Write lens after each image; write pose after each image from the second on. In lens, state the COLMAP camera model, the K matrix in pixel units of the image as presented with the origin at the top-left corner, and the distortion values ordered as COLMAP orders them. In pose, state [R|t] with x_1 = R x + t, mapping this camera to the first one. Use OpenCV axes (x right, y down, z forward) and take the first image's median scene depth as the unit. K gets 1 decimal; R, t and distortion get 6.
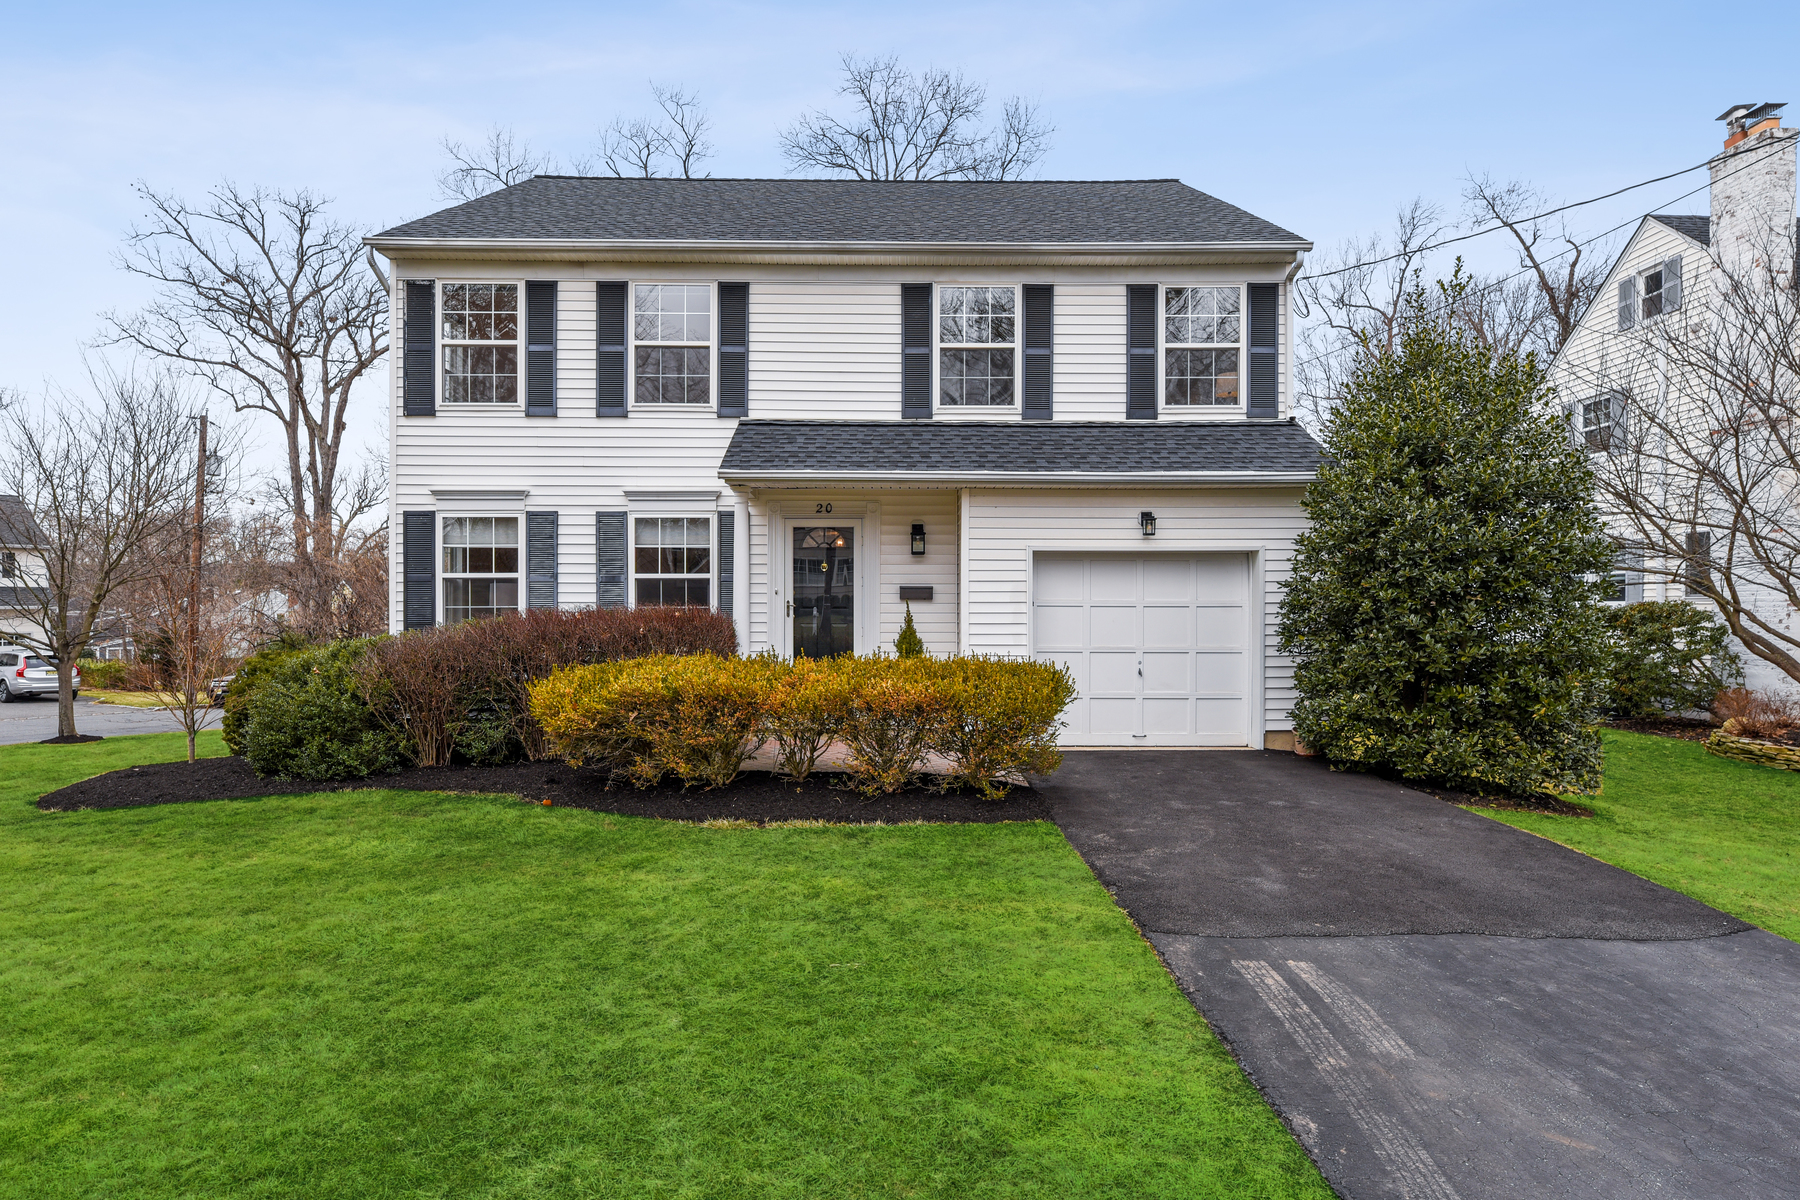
lens RADIAL K [[943.5, 0, 900.1], [0, 943.5, 600.4], [0, 0, 1]] dist [0.001187, -0.001074]
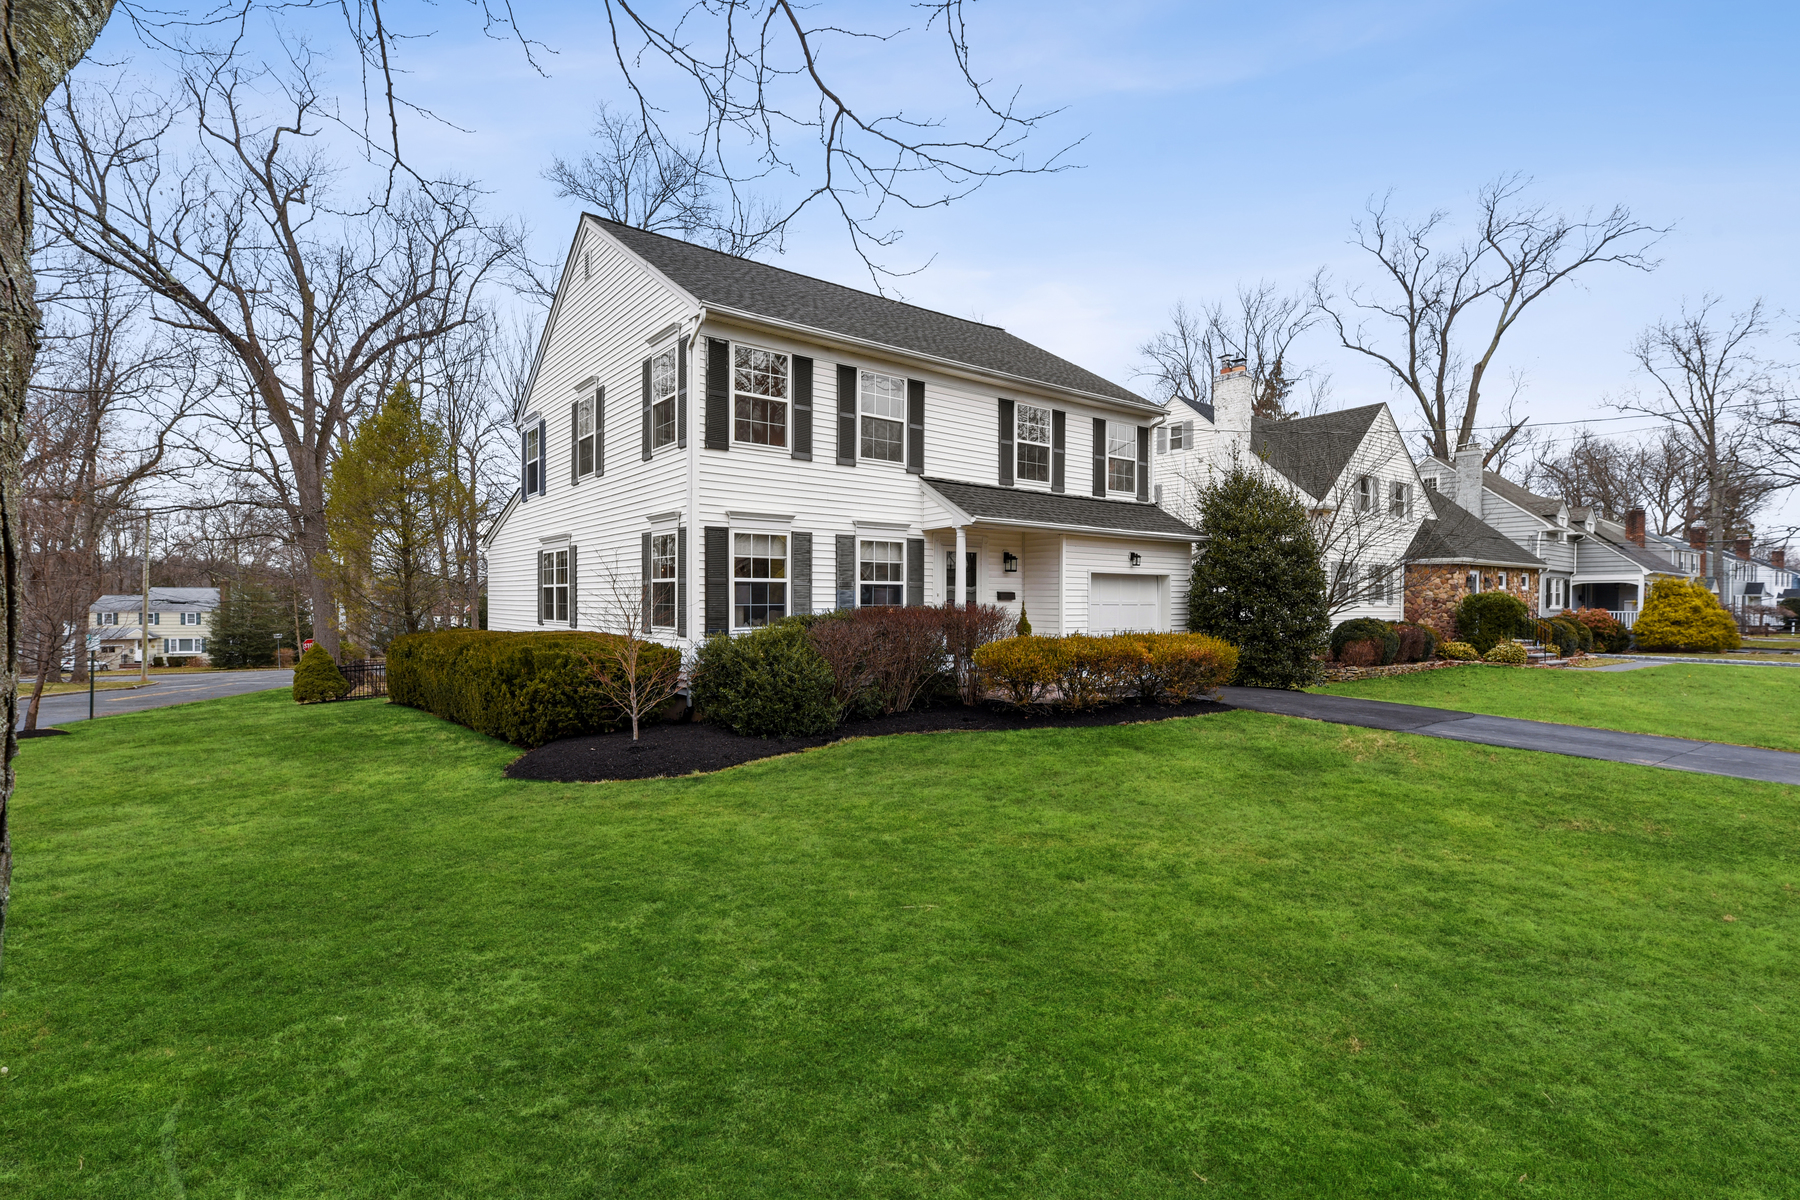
lens RADIAL K [[873.9, 0, 845.0], [0, 873.9, 612.5], [0, 0, 1]] dist [0.001807, -0.000561]
pose [[0.806875, -0.004145, 0.590708, -1.054760], [-0.005855, 0.999870, 0.015014, -0.000875], [-0.590693, -0.015573, 0.806746, -0.021289]]
